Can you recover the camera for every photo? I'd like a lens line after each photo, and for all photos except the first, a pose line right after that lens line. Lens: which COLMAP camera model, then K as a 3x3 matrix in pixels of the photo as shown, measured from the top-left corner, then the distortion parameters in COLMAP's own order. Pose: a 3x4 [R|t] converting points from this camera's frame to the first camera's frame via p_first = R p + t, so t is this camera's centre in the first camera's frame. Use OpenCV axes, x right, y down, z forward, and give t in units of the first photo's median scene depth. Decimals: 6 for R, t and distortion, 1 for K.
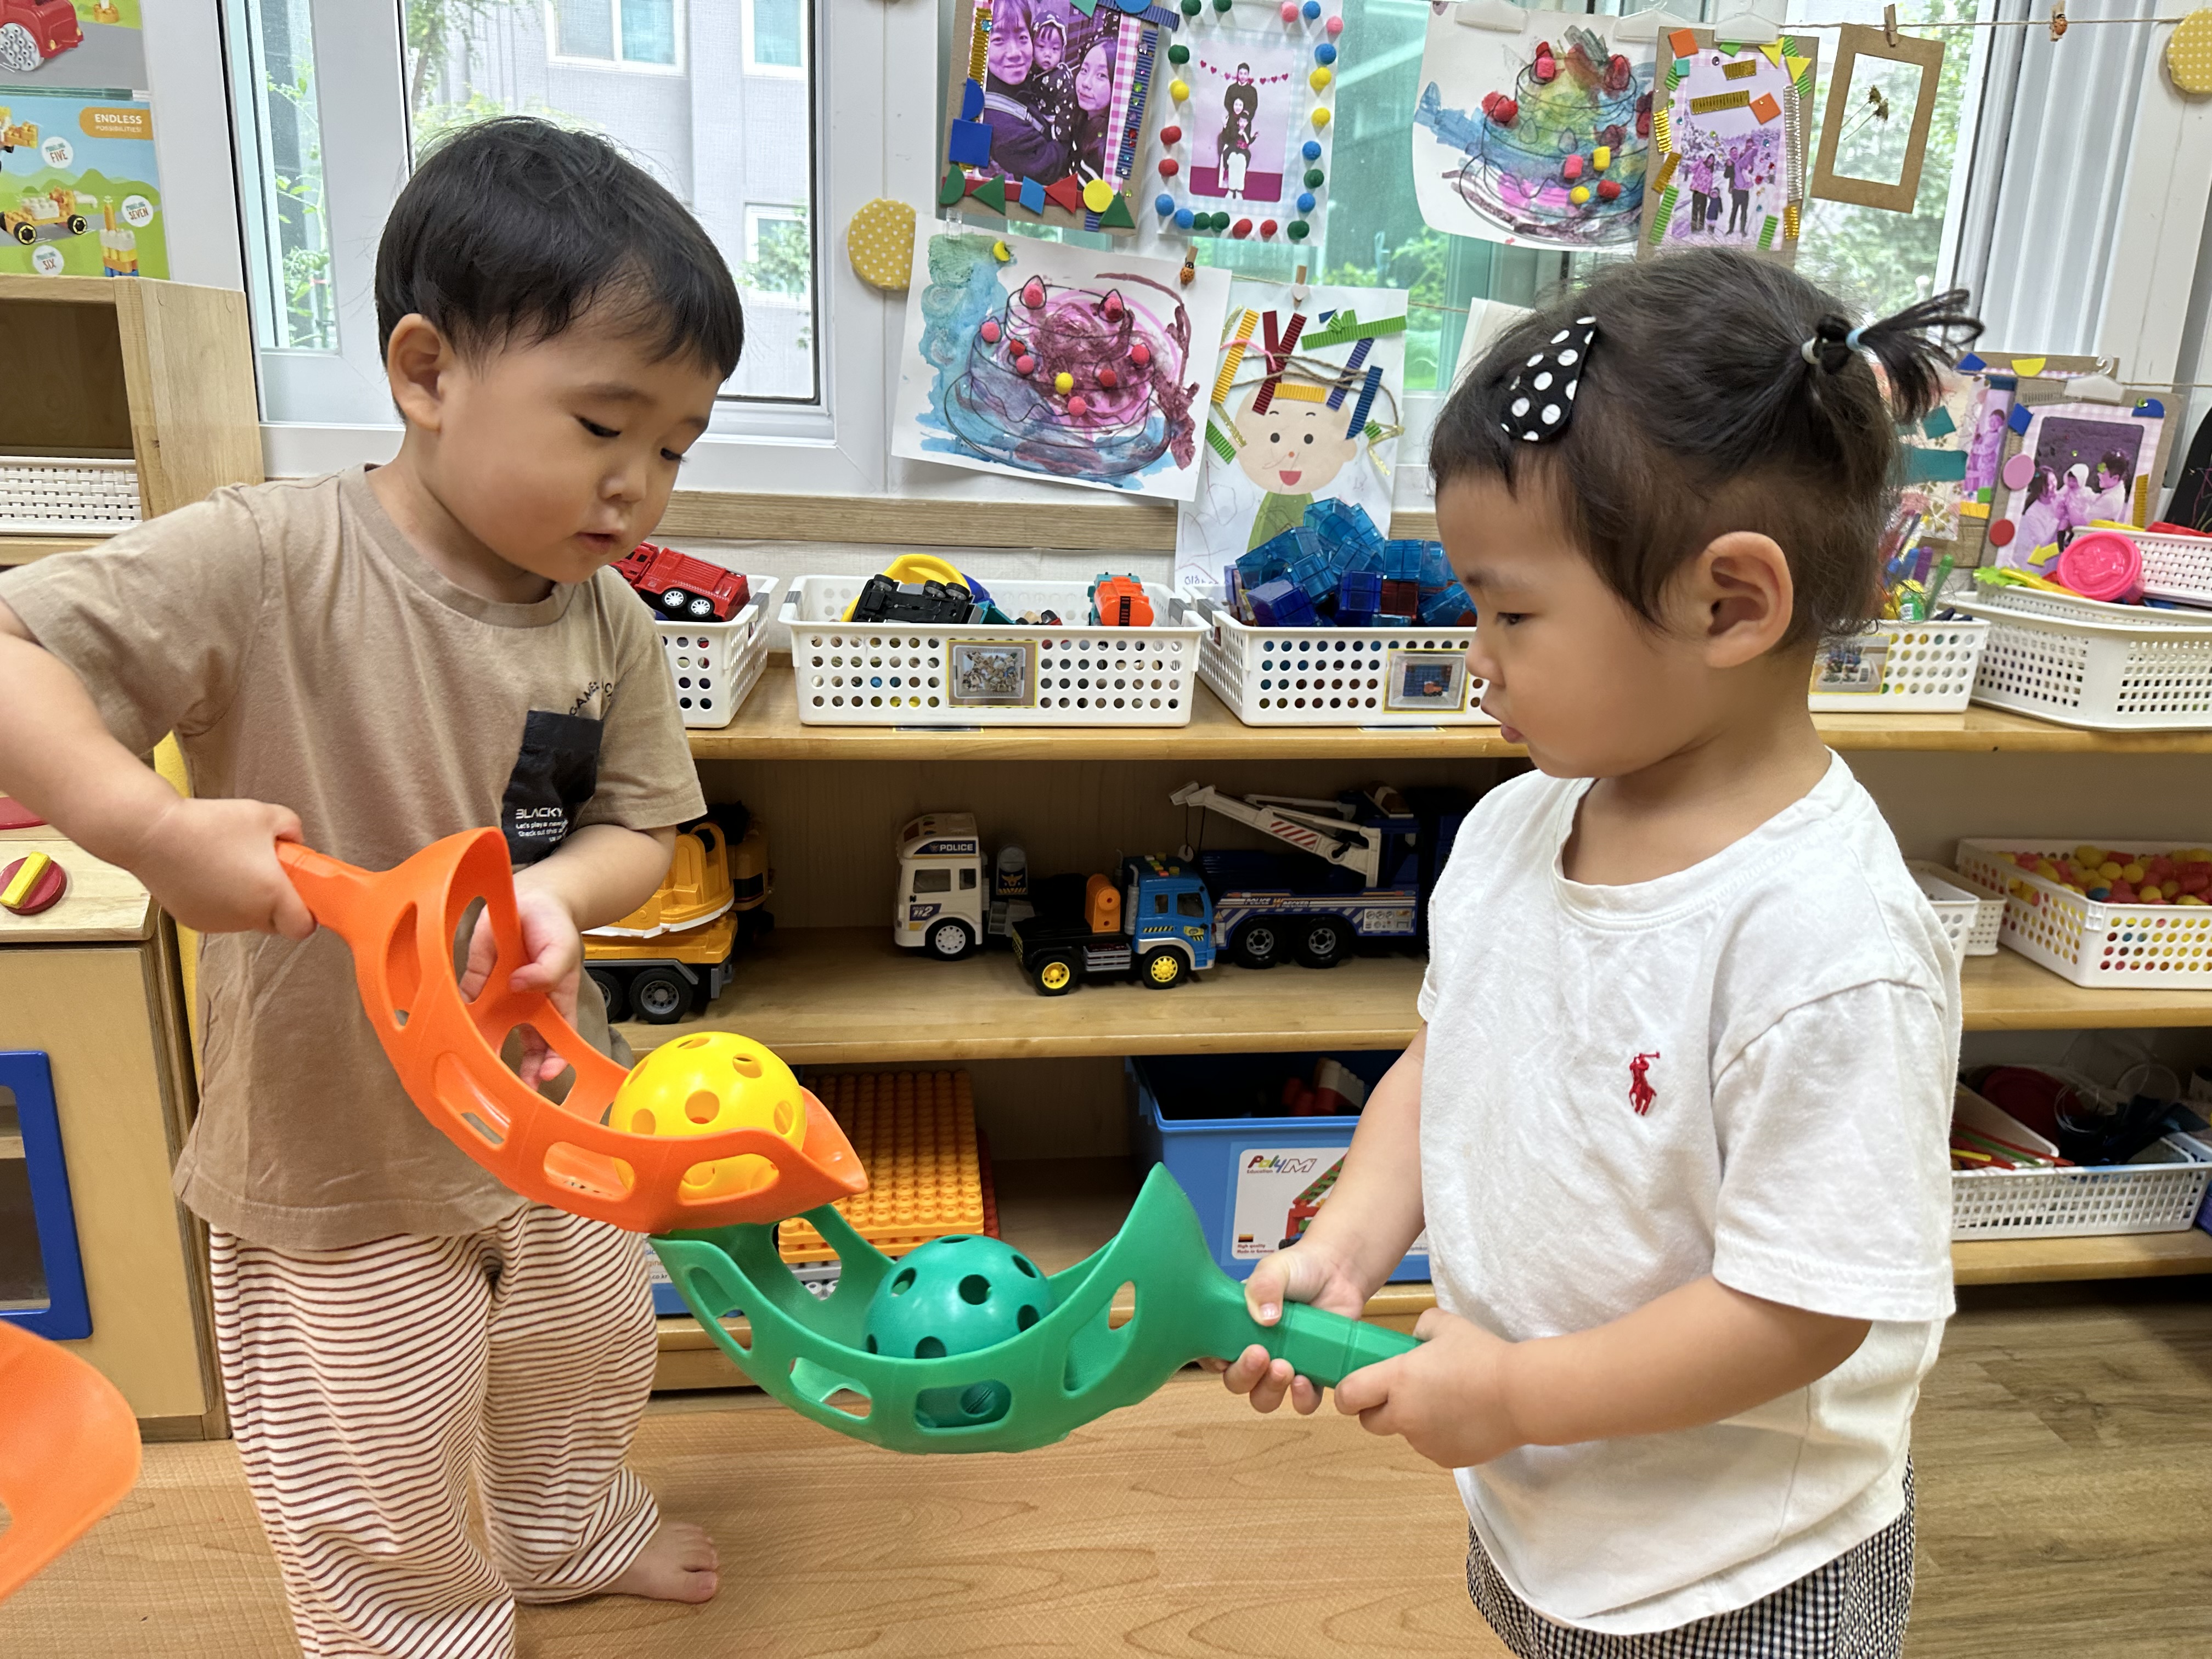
lens RADIAL K [[1653.3, 0, 1106.0], [0, 1653.3, 829.5], [0, 0, 1]] dist [0.001325, -0.007234]
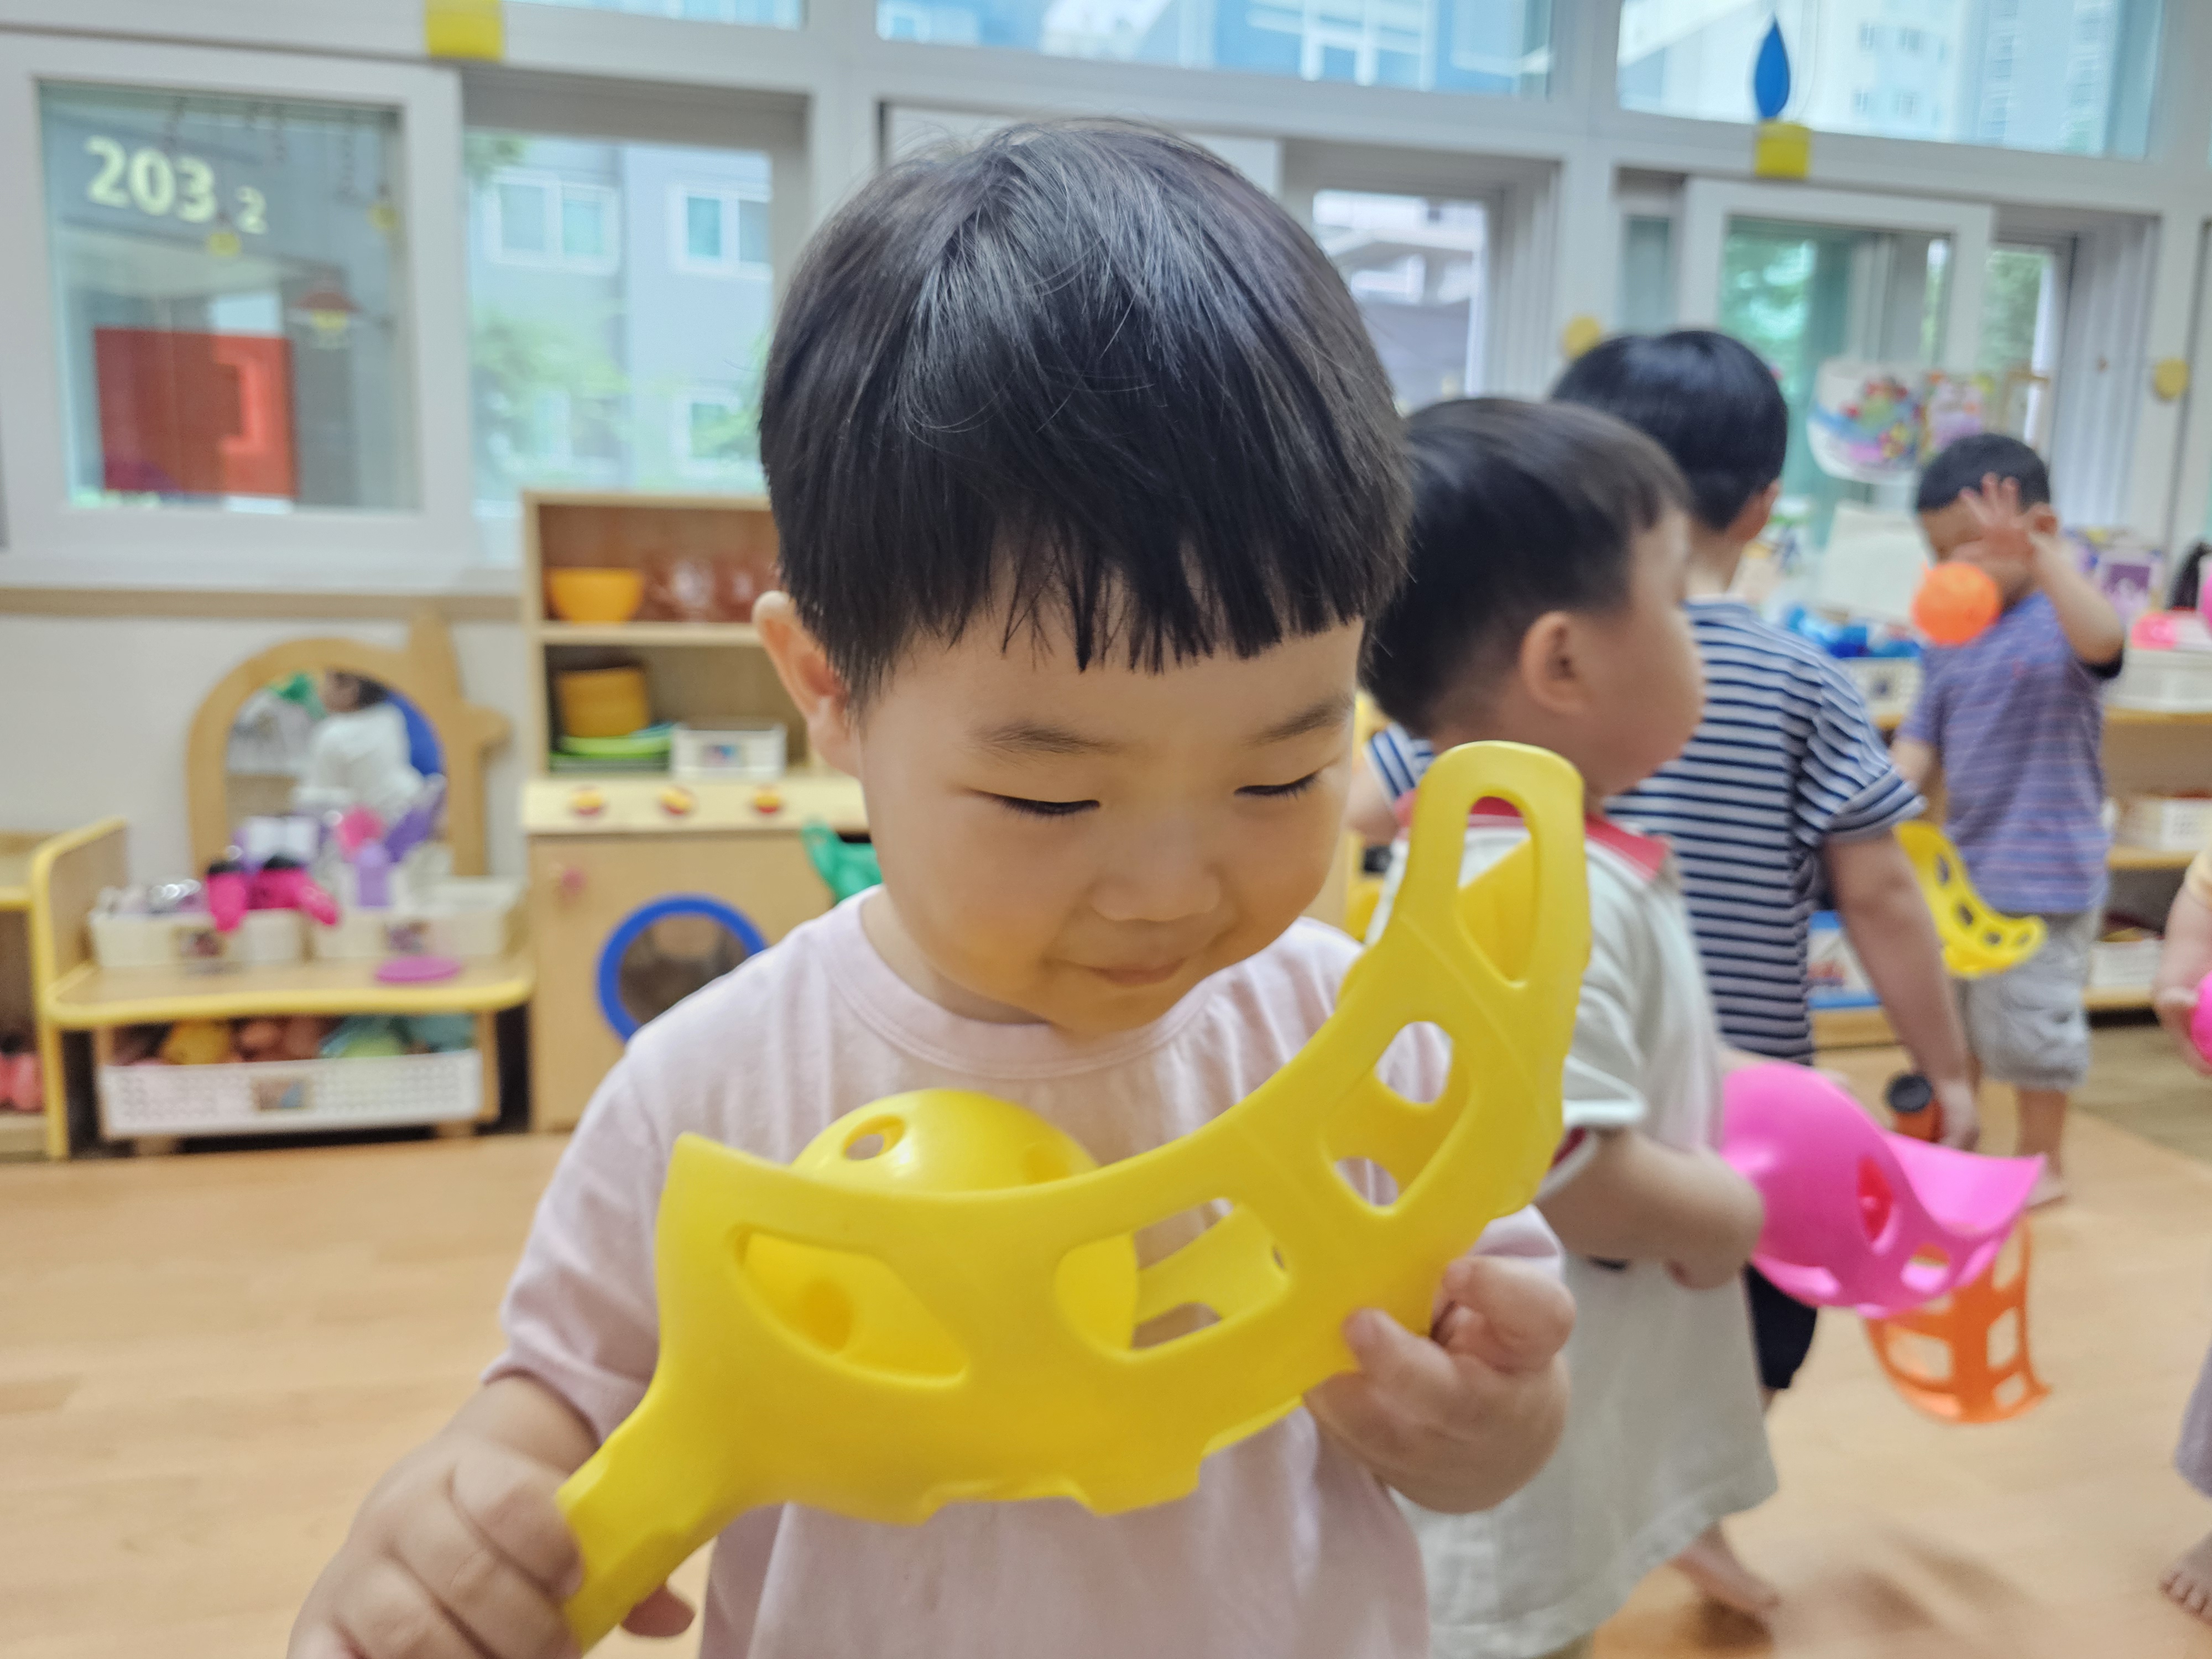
lens RADIAL K [[1505.5, 0, 1106.0], [0, 1505.5, 829.5], [0, 0, 1]] dist [0.000244, -0.002981]
pose [[0.993910, -0.040645, 0.102426, -0.817141], [0.051021, 0.993597, -0.100808, 0.188333], [-0.097673, 0.105420, 0.989619, -0.613361]]
